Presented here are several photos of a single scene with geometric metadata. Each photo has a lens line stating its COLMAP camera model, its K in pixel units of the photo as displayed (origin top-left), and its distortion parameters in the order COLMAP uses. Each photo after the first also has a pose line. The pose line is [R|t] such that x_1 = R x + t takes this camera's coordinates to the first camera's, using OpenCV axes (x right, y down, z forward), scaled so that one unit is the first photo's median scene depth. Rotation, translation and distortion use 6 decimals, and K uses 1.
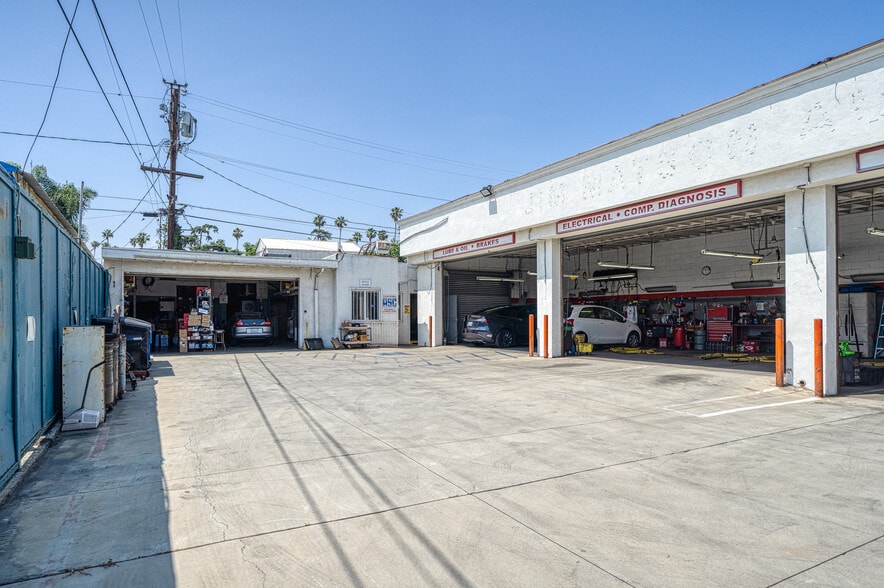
lens RADIAL K [[524.4, 0, 434.1], [0, 524.4, 313.9], [0, 0, 1]] dist [0.007793, -0.001282]
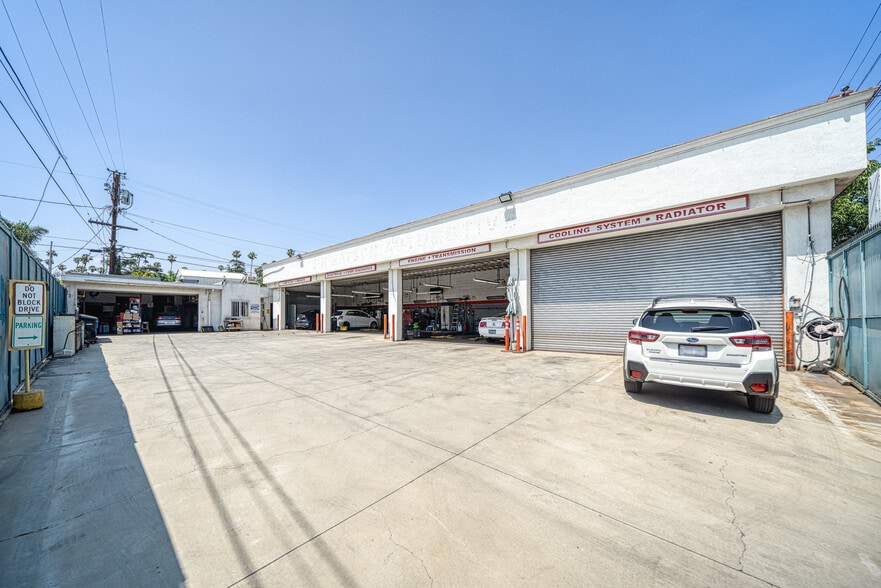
lens RADIAL K [[311.4, 0, 432.4], [0, 311.4, 313.2], [0, 0, 1]] dist [-0.004167, 0.000331]
pose [[0.943844, 0.004028, 0.330366, 0.162489], [-0.001735, 0.999972, -0.007235, 0.006251], [-0.330386, 0.006256, 0.943825, -0.317646]]
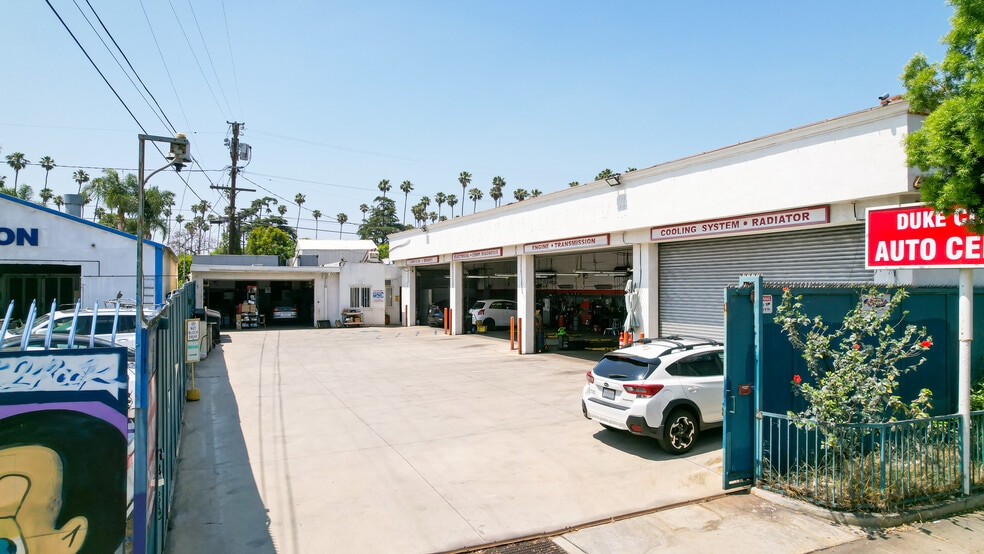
lens RADIAL K [[626.2, 0, 486.6], [0, 626.2, 281.6], [0, 0, 1]] dist [-0.053561, 0.043983]
pose [[0.997137, 0.001243, -0.075604, 0.353024], [-0.001171, 0.999999, 0.001003, -0.063413], [0.075605, -0.000912, 0.997137, -0.698896]]
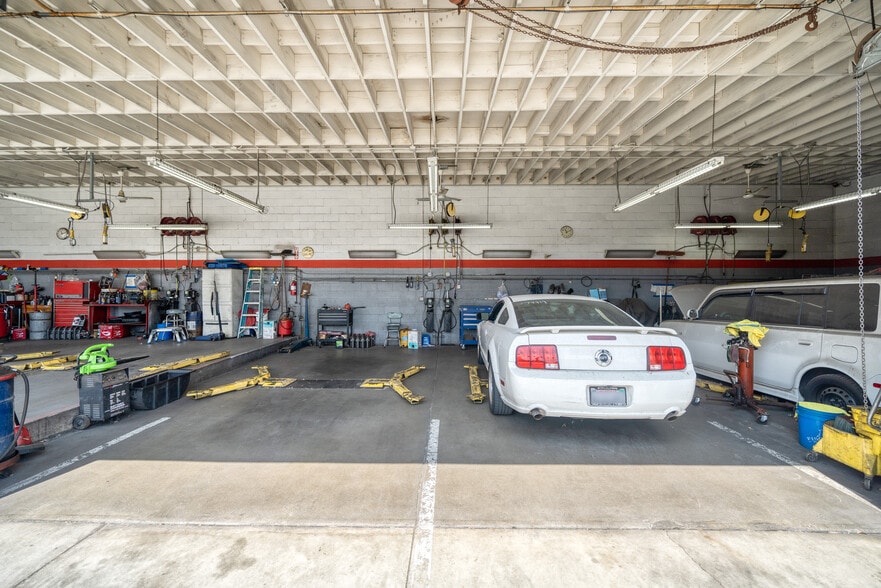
lens RADIAL K [[338.0, 0, 446.2], [0, 338.0, 291.1], [0, 0, 1]] dist [-0.010034, -0.000551]
pose [[0.476672, -0.000932, 0.879081, 0.336821], [-0.009238, 0.999939, 0.006070, -0.005942], [-0.879033, -0.011014, 0.476634, 0.263355]]
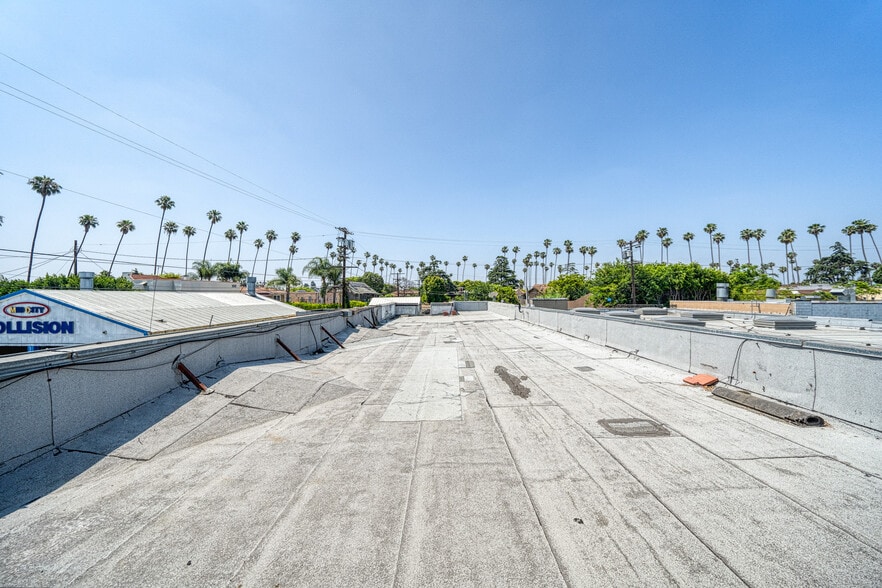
lens RADIAL K [[298.8, 0, 439.1], [0, 298.8, 293.2], [0, 0, 1]] dist [-0.003044, -0.000075]
pose [[0.867596, -0.002147, -0.497265, 0.672855], [0.001636, 0.999998, -0.001464, -0.230852], [0.497267, 0.000457, 0.867598, 0.178585]]
